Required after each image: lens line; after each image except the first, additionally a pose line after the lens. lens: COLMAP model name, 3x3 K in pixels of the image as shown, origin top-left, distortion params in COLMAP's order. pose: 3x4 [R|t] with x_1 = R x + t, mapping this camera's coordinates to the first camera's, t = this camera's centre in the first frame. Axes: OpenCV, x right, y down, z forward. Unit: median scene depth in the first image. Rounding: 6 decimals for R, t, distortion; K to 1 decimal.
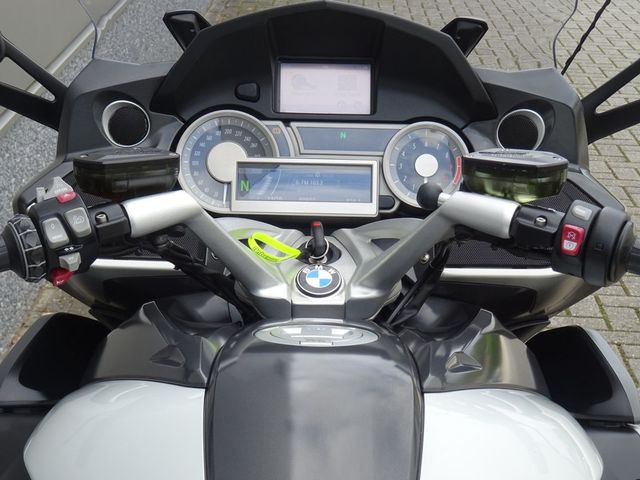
lens RADIAL K [[1565.7, 0, 320.0], [0, 1565.7, 240.1], [0, 0, 1]] dist [-0.028306, 0.000000]
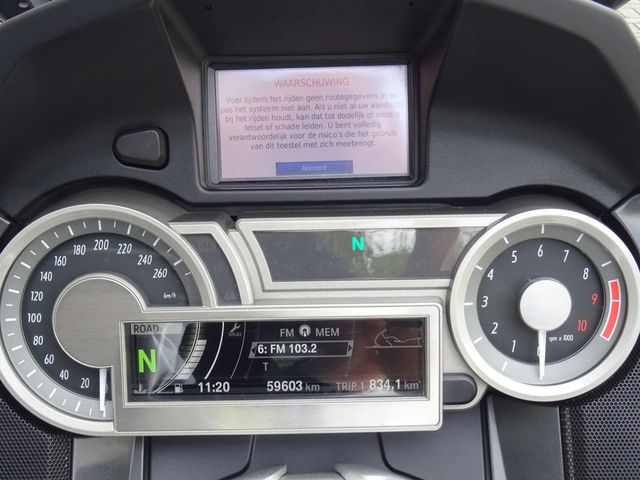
lens RADIAL K [[903.2, 0, 319.6], [0, 903.2, 239.5], [0, 0, 1]] dist [-0.048750, 0.000000]
pose [[0.999272, -0.038089, -0.002032, 0.004259], [0.037739, 0.979556, 0.197600, -0.119604], [-0.005536, -0.197533, 0.980281, 0.748826]]
